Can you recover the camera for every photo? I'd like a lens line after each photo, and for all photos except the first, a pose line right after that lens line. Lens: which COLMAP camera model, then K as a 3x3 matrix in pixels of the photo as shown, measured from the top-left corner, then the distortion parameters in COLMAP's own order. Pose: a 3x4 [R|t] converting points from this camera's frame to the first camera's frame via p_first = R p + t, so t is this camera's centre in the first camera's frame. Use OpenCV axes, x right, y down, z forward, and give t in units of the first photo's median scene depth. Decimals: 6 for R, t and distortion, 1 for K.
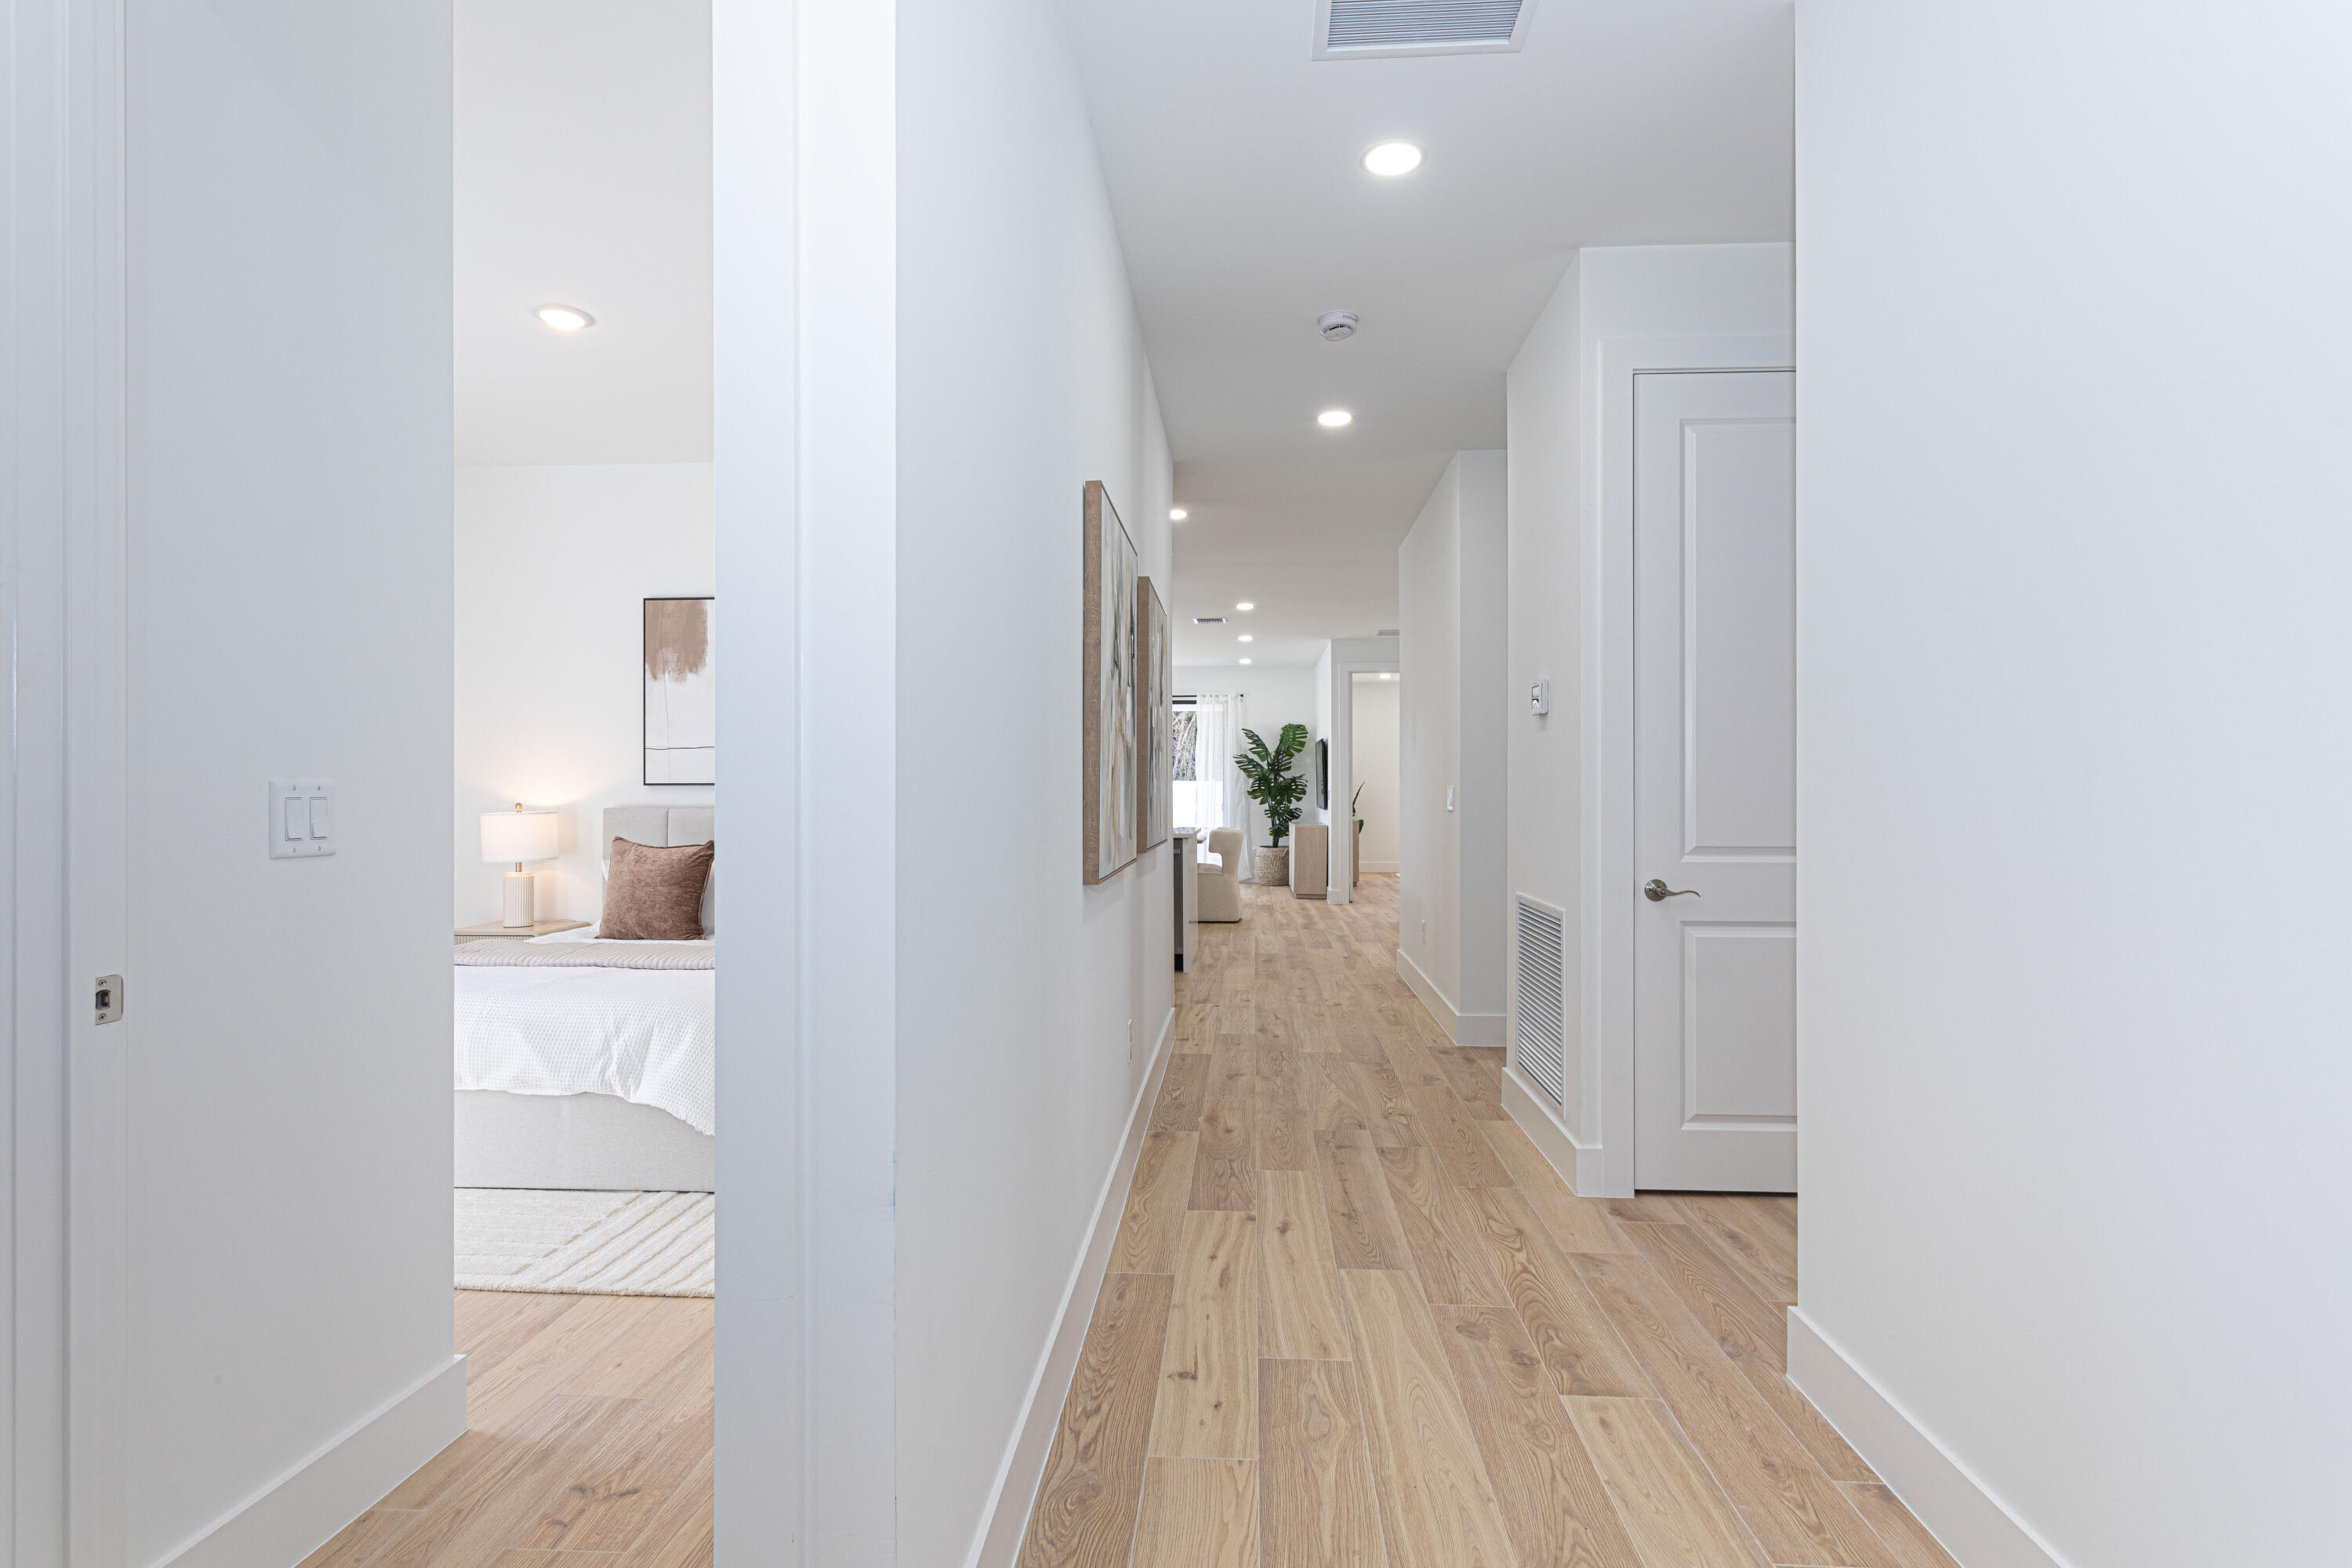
lens RADIAL K [[1142.4, 0, 1171.5], [0, 1142.4, 785.5], [0, 0, 1]] dist [0.001939, 0.000452]
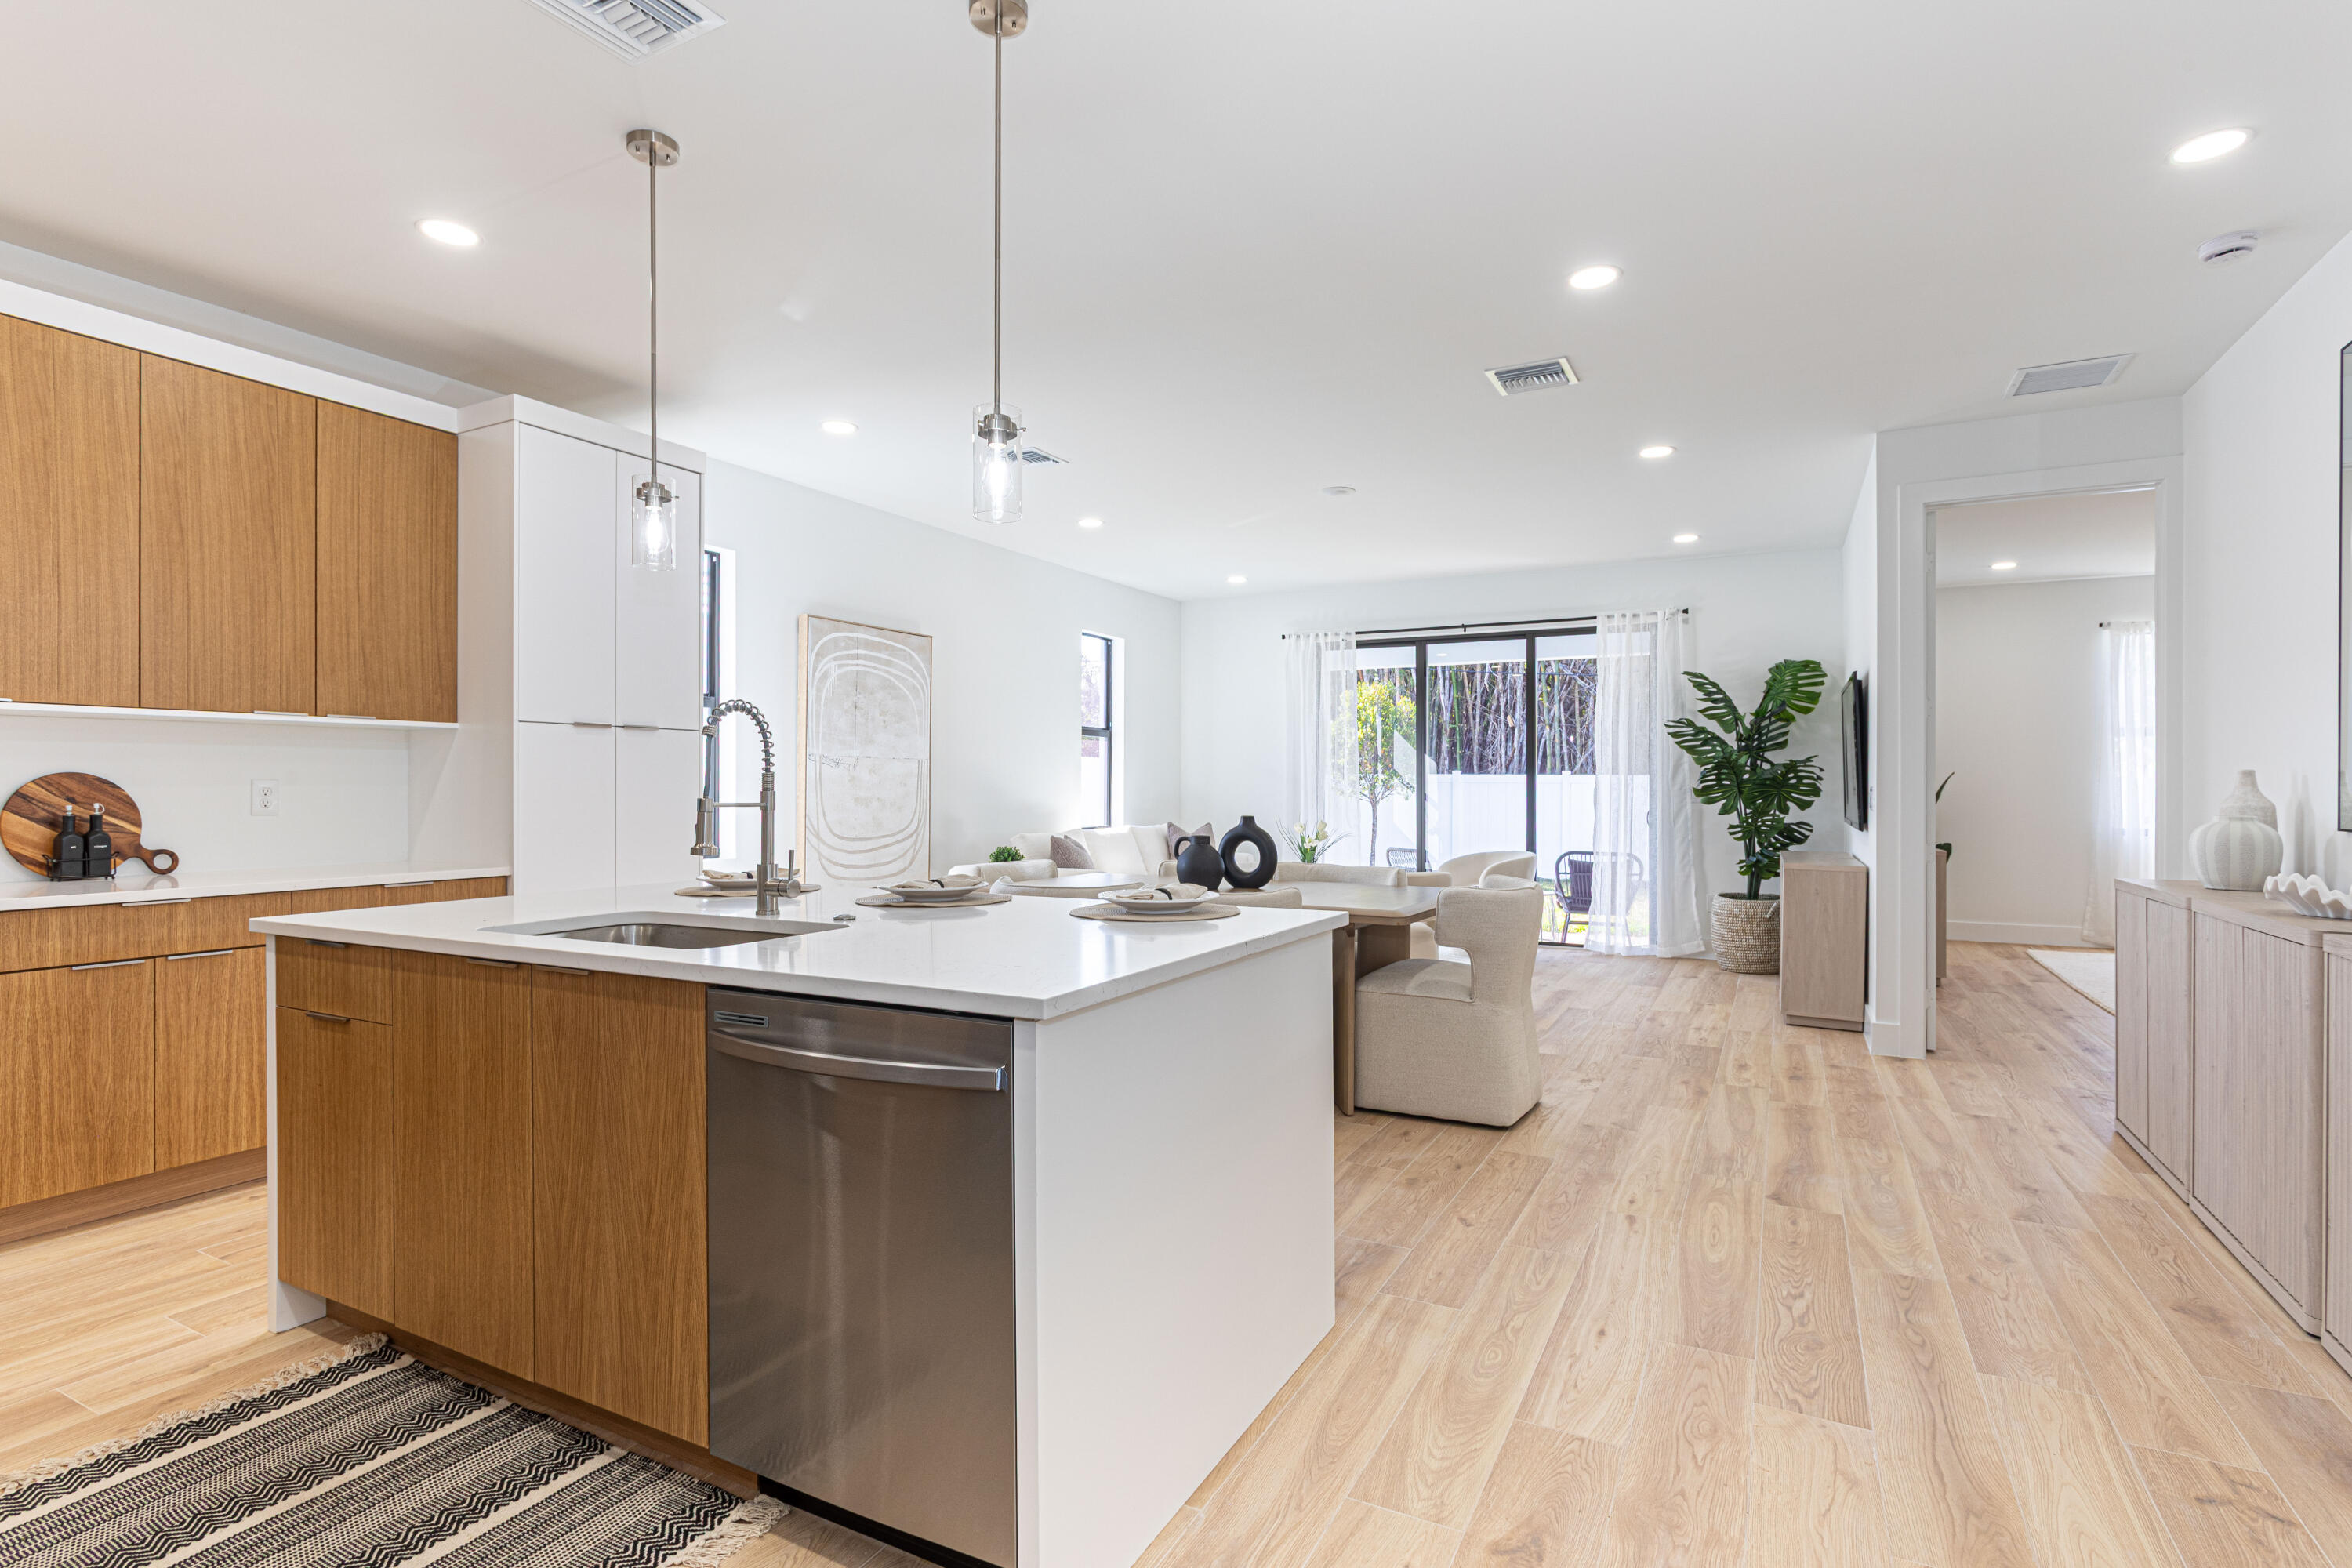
lens RADIAL K [[1149.0, 0, 1176.0], [0, 1149.0, 784.0], [0, 0, 1]] dist [-0.003811, 0.001115]
pose [[0.916625, 0.001180, -0.399746, 0.059120], [-0.000338, 0.999998, 0.002177, 0.001483], [0.399748, -0.001860, 0.916623, 0.418536]]
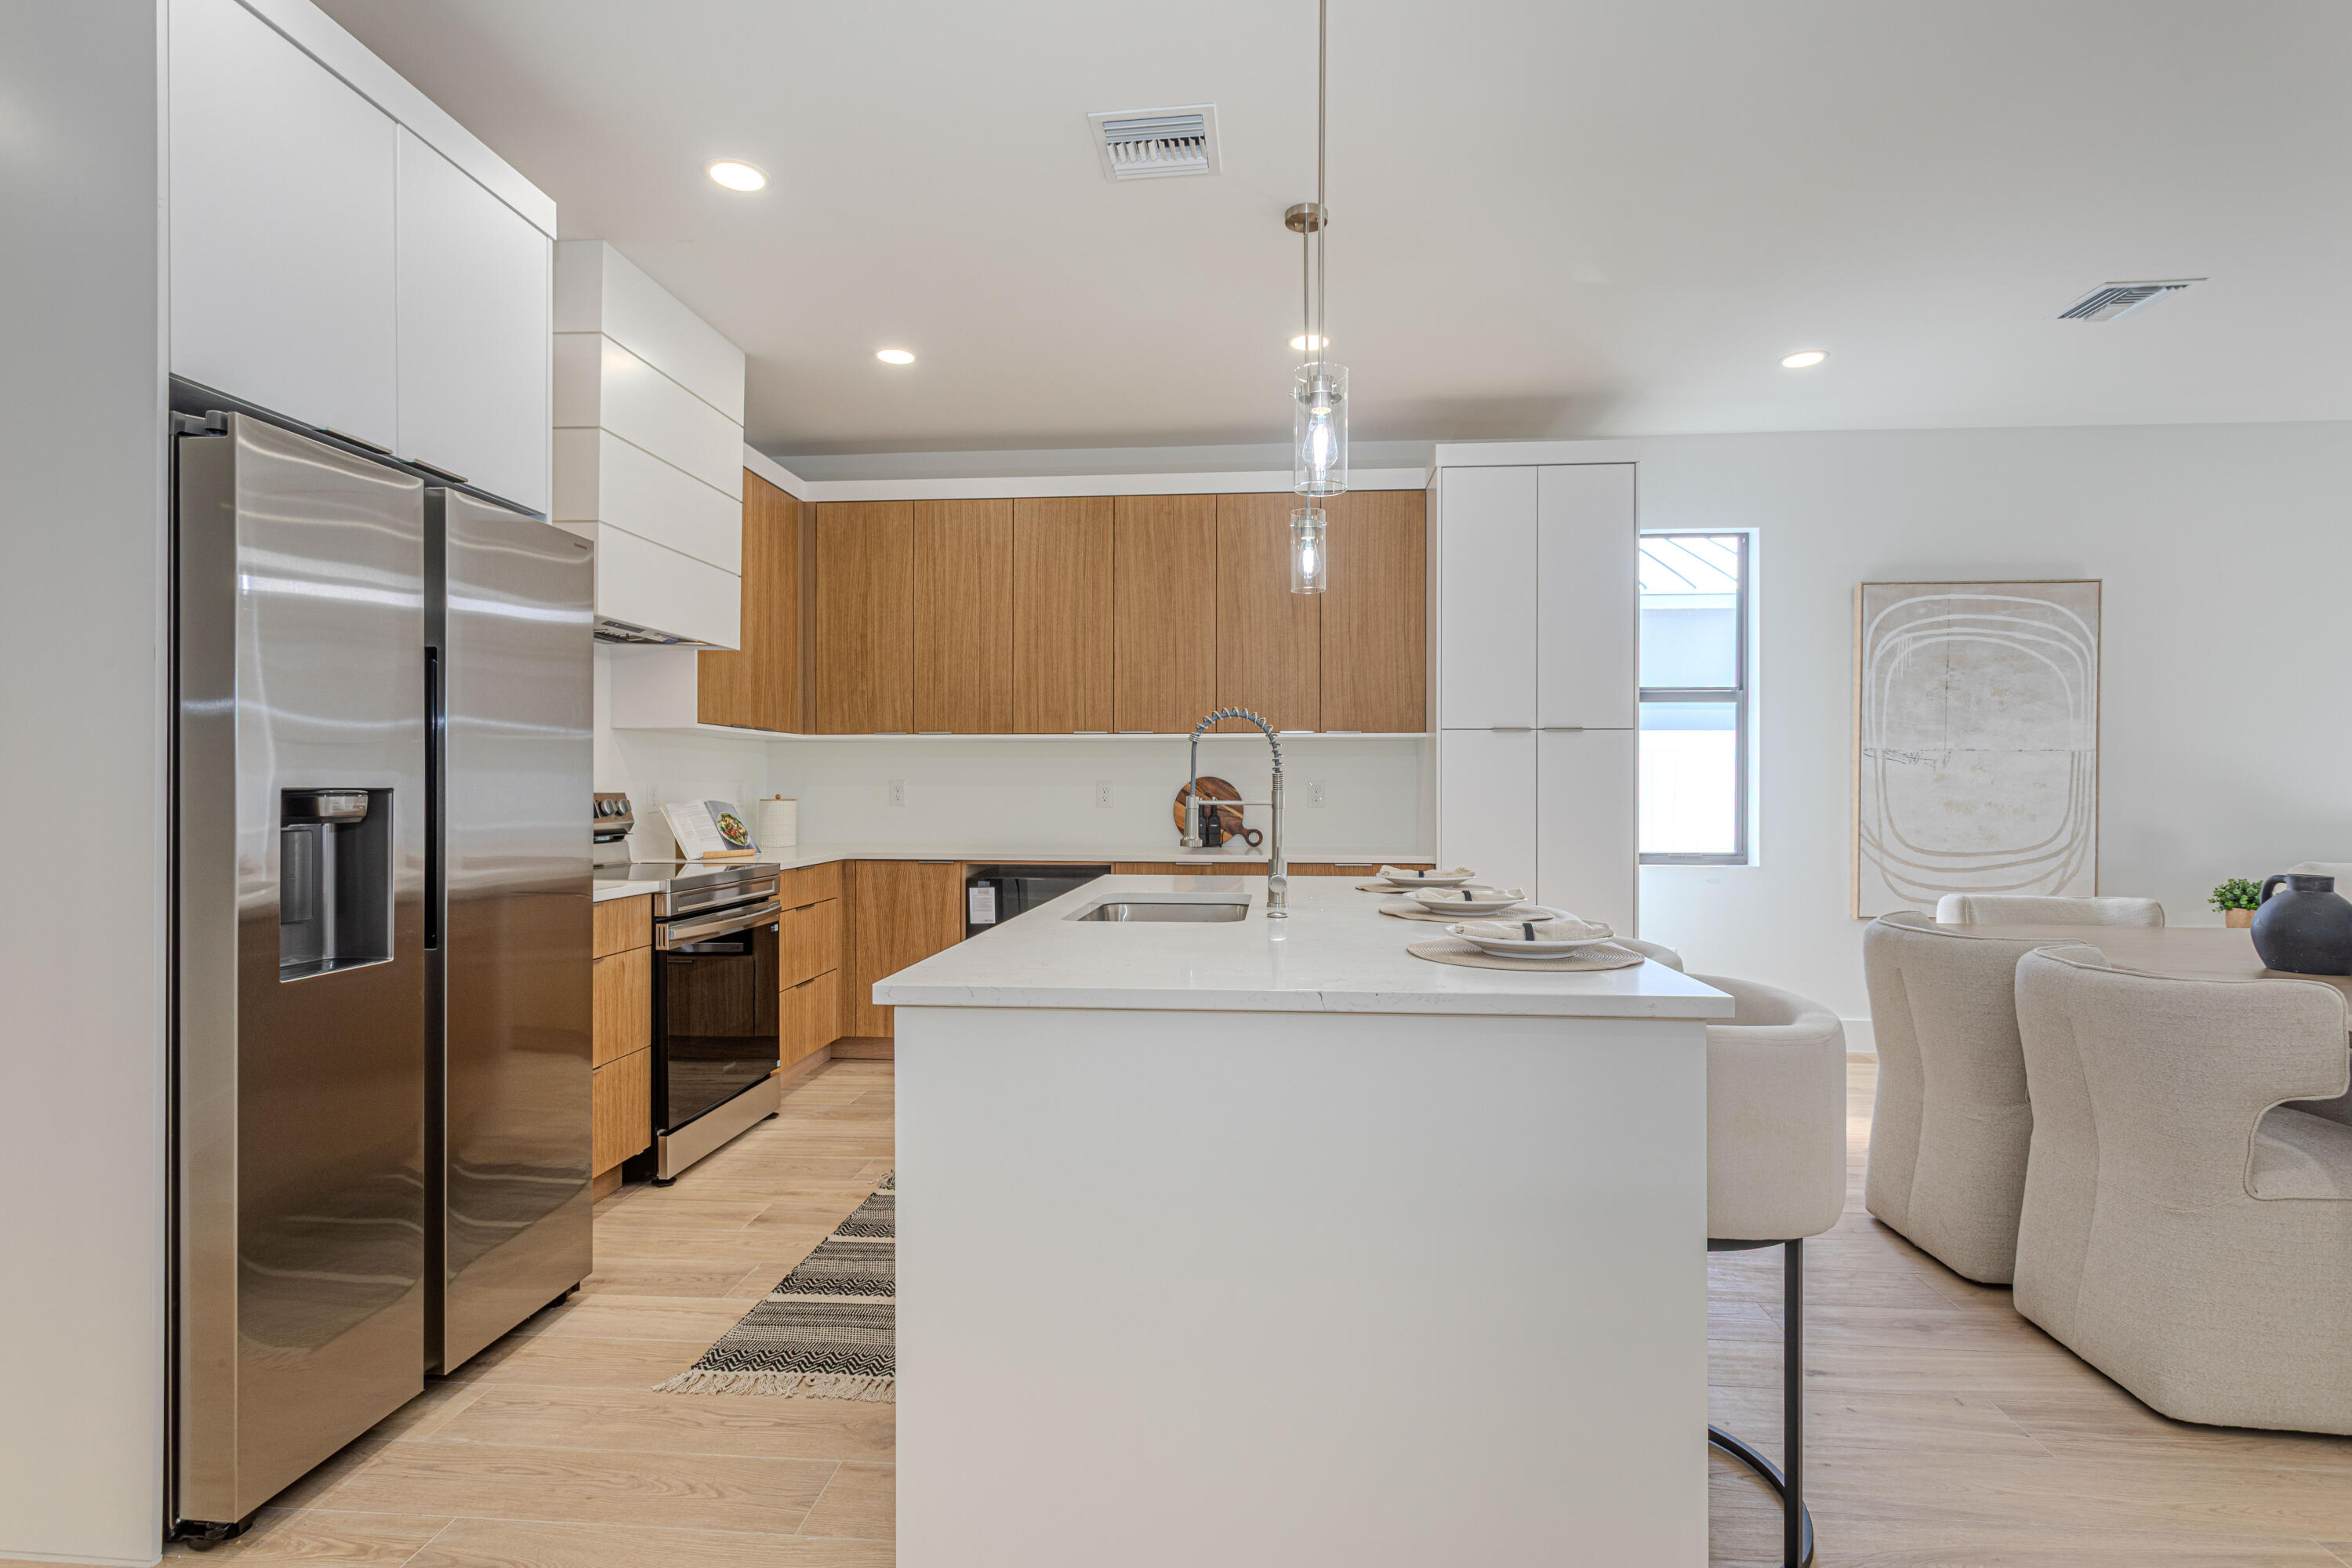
lens RADIAL K [[1142.4, 0, 1171.5], [0, 1142.4, 785.5], [0, 0, 1]] dist [0.001939, 0.000452]
pose [[-0.010340, 0.002566, -0.999943, 0.121785], [0.001564, 0.999996, 0.002550, 0.001574], [0.999945, -0.001537, -0.010344, 0.542348]]
